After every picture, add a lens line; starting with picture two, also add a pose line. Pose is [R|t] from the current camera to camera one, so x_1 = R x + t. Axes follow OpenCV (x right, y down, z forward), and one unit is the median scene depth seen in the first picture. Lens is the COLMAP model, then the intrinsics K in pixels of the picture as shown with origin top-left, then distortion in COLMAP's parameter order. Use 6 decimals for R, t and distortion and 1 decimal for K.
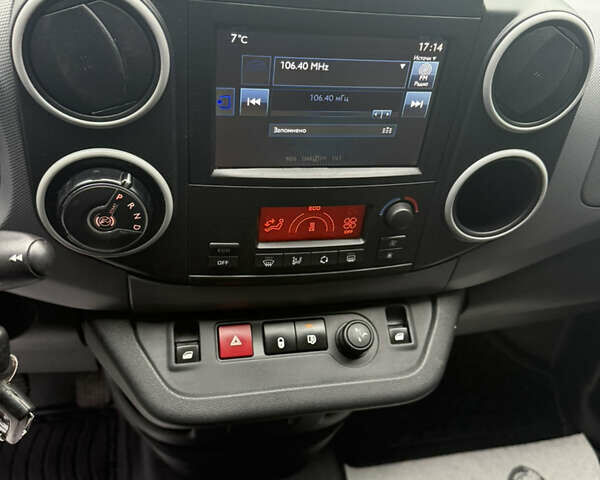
lens RADIAL K [[558.4, 0, 301.6], [0, 558.4, 227.9], [0, 0, 1]] dist [0.174897, -0.406690]
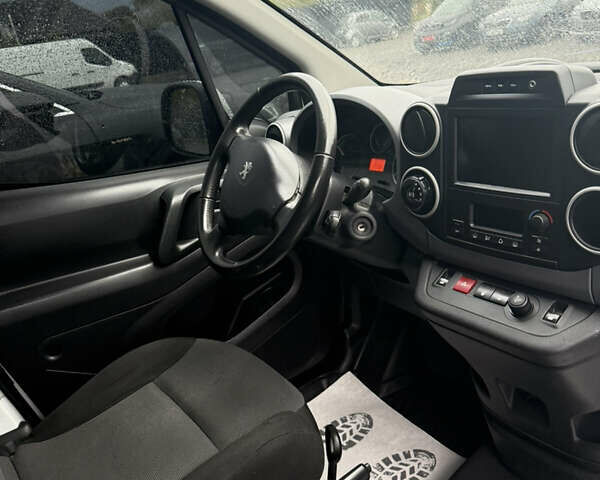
lens RADIAL K [[558.4, 0, 301.6], [0, 558.4, 227.9], [0, 0, 1]] dist [0.174897, -0.406690]
pose [[0.372282, 0.108841, -0.921716, 1.735592], [-0.419234, 0.905733, -0.062375, 0.468960], [0.828039, 0.409636, 0.382818, -0.272850]]
